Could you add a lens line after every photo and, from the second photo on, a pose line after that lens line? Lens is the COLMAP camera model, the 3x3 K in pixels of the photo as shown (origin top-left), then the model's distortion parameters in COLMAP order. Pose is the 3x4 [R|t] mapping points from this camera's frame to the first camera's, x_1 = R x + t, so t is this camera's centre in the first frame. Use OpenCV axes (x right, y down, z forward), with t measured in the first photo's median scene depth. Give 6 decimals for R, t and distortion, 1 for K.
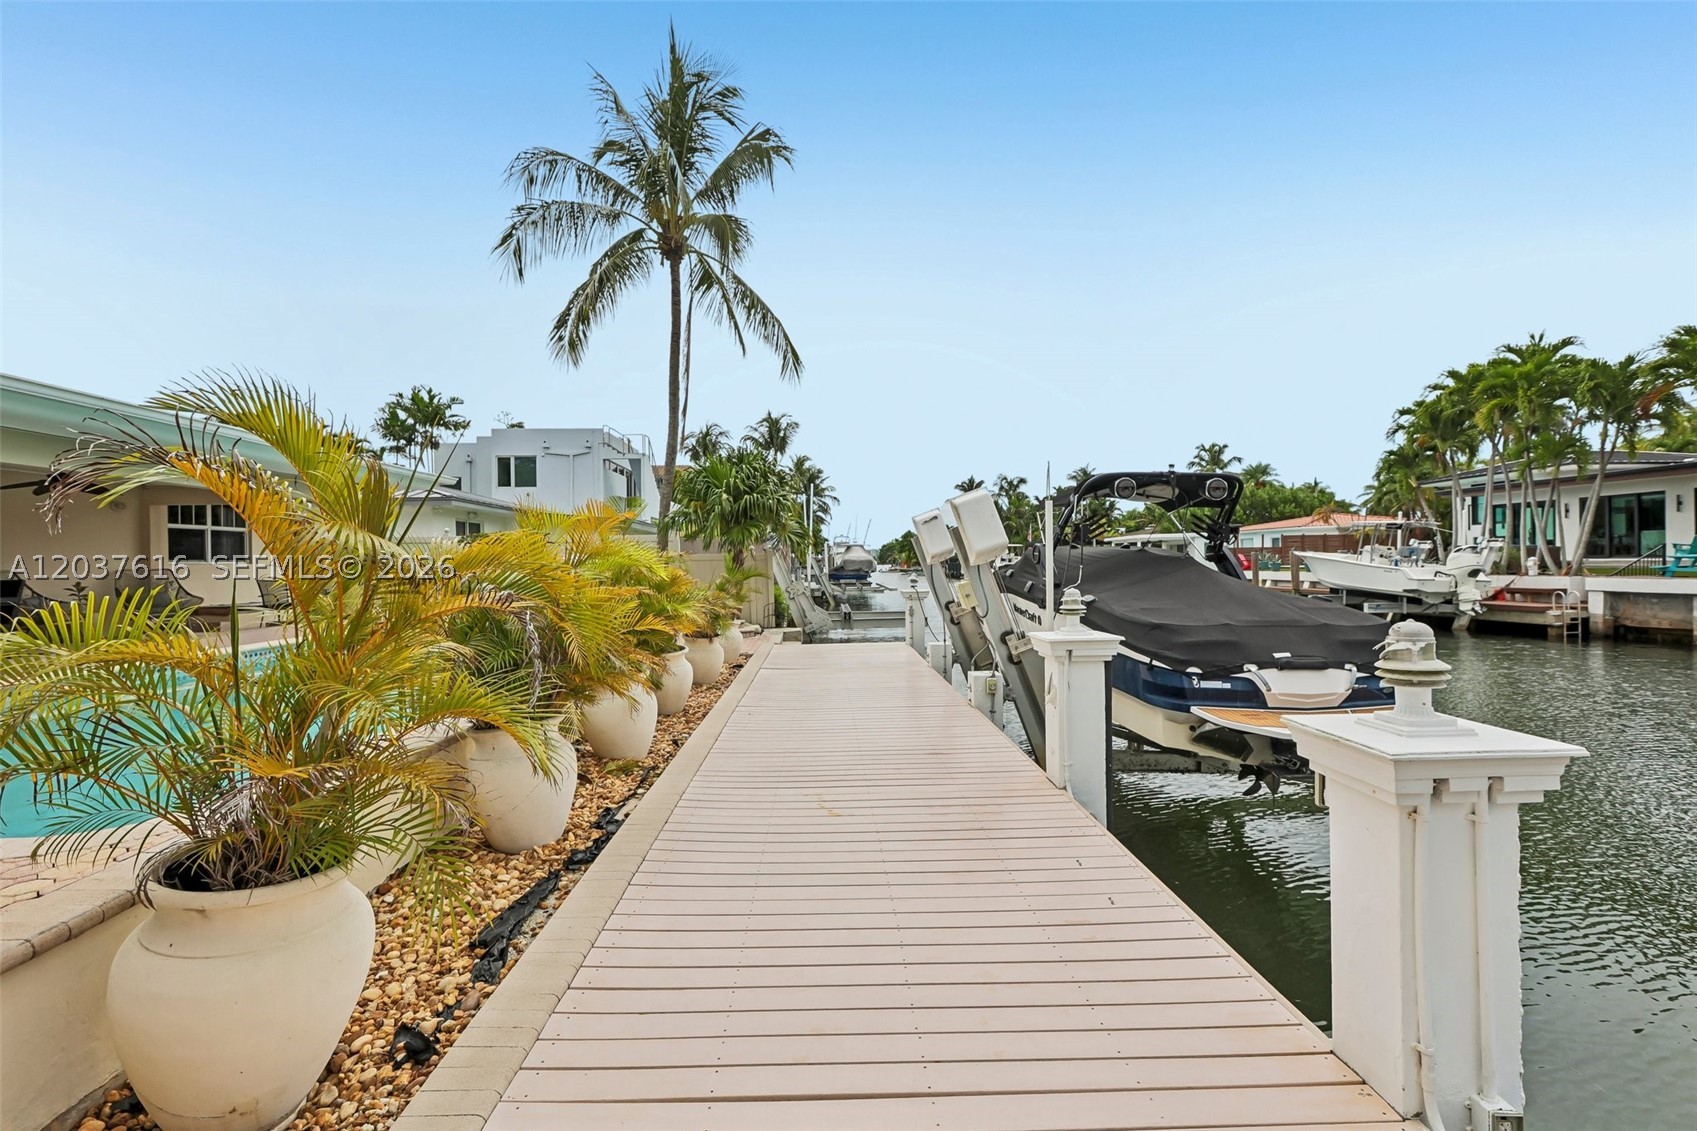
lens RADIAL K [[755.9, 0, 844.5], [0, 755.9, 570.4], [0, 0, 1]] dist [0.000867, 0.000687]
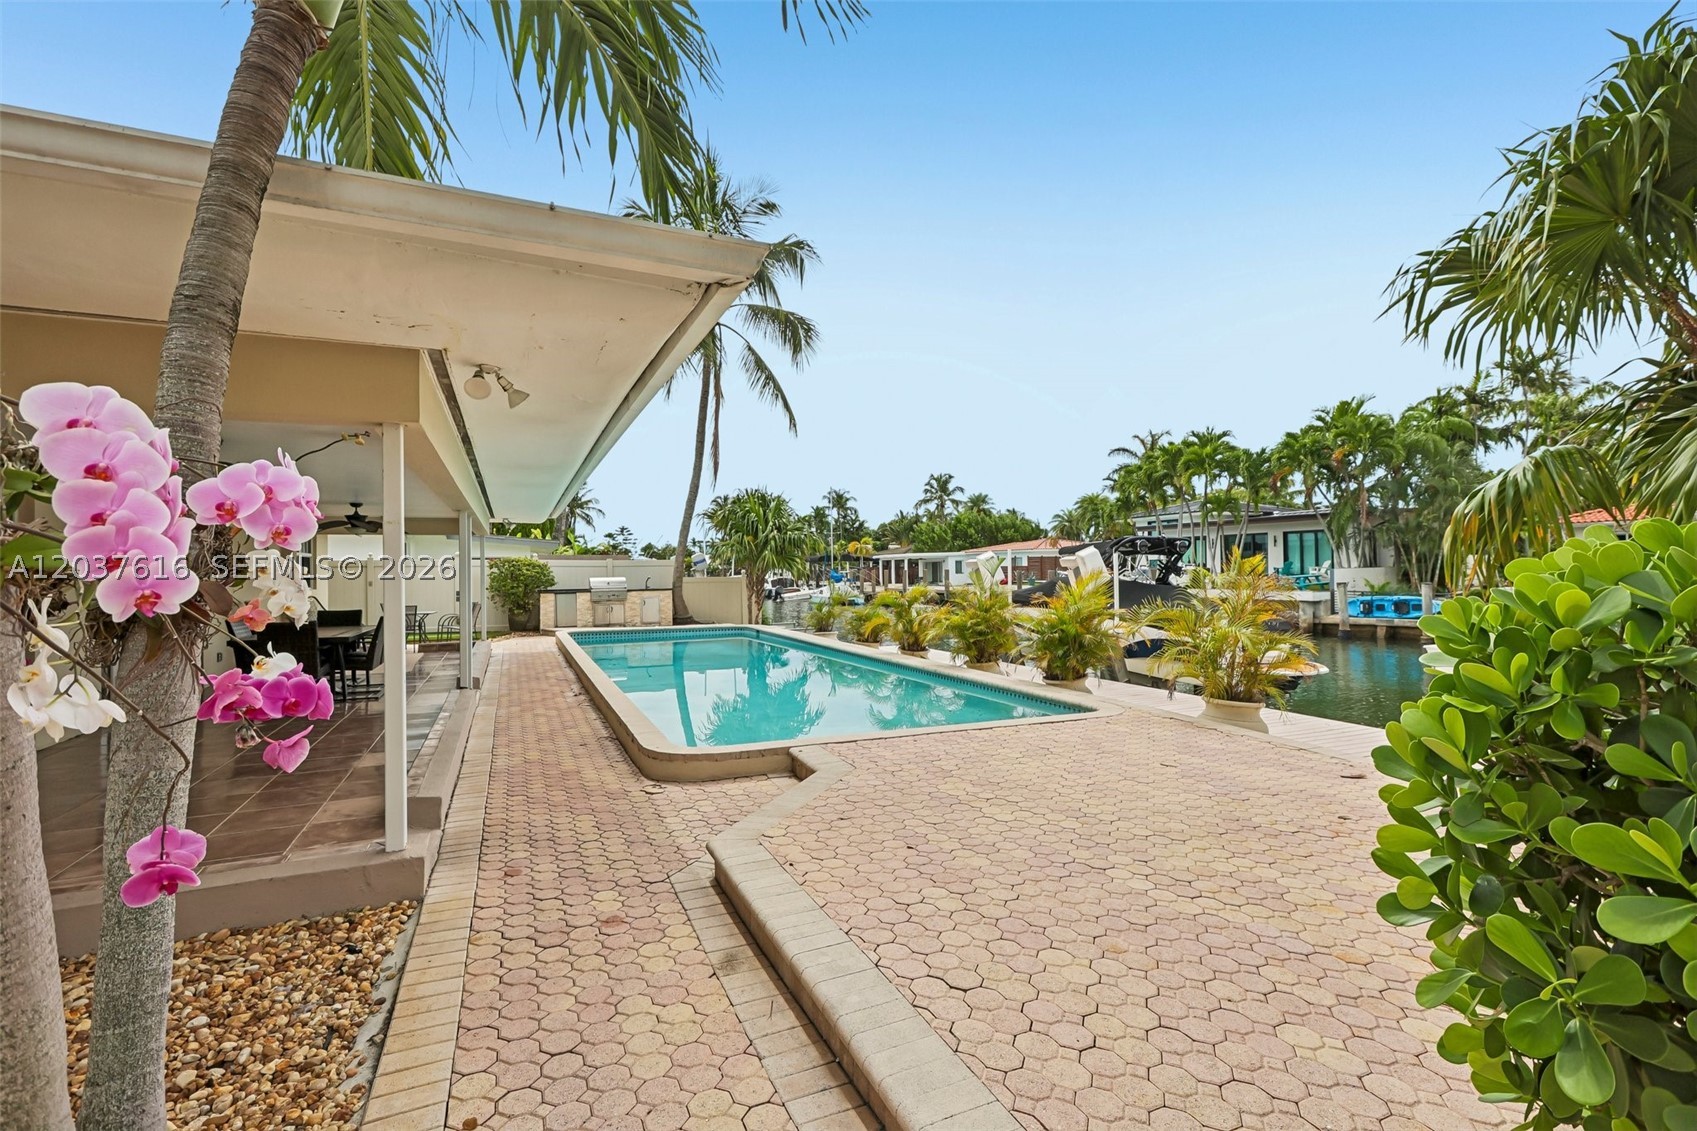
lens RADIAL K [[755.9, 0, 860.8], [0, 755.9, 578.1], [0, 0, 1]] dist [0.000867, 0.000687]
pose [[0.923797, -0.003622, 0.382865, -0.284447], [0.005942, 0.999970, -0.004876, -0.010317], [-0.382836, 0.006779, 0.923791, -0.108592]]
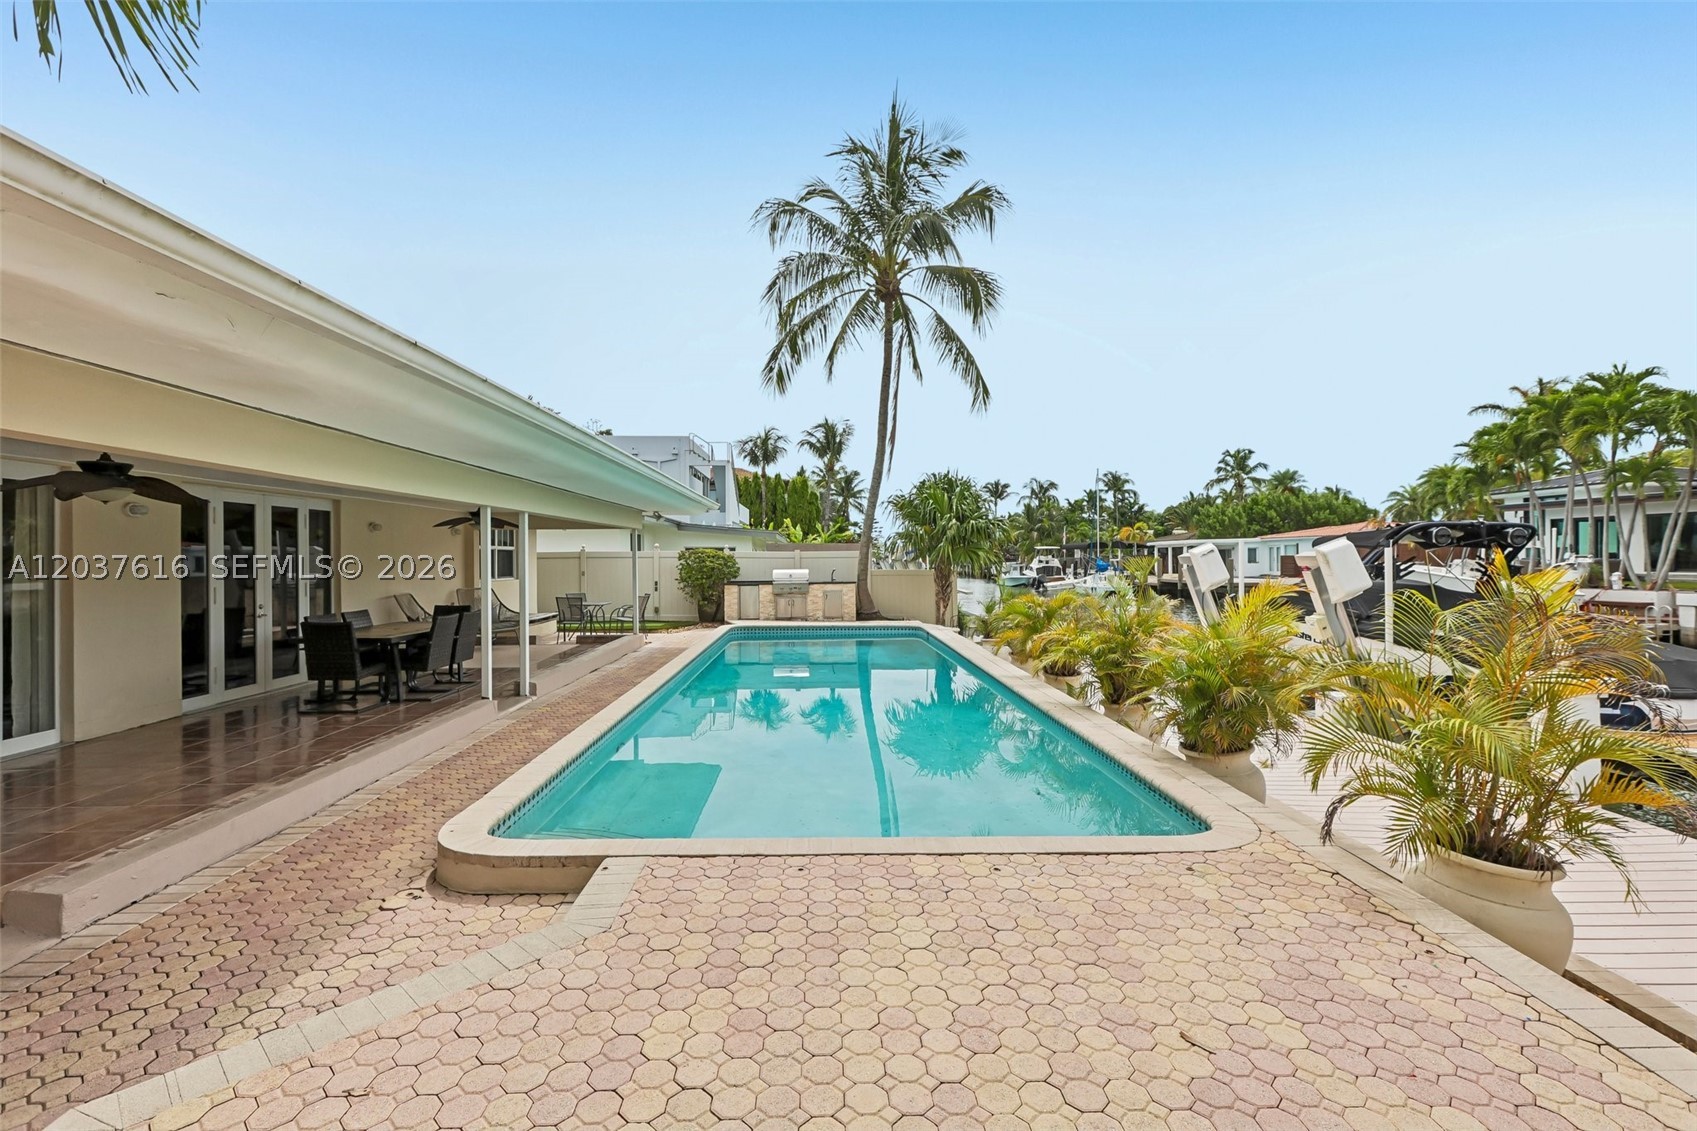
lens RADIAL K [[755.9, 0, 858.1], [0, 755.9, 558.6], [0, 0, 1]] dist [0.000867, 0.000687]
pose [[0.999795, 0.005907, 0.019375, -0.180585], [-0.005675, 0.999912, -0.012022, -0.017690], [-0.019444, 0.011909, 0.999740, -0.048001]]
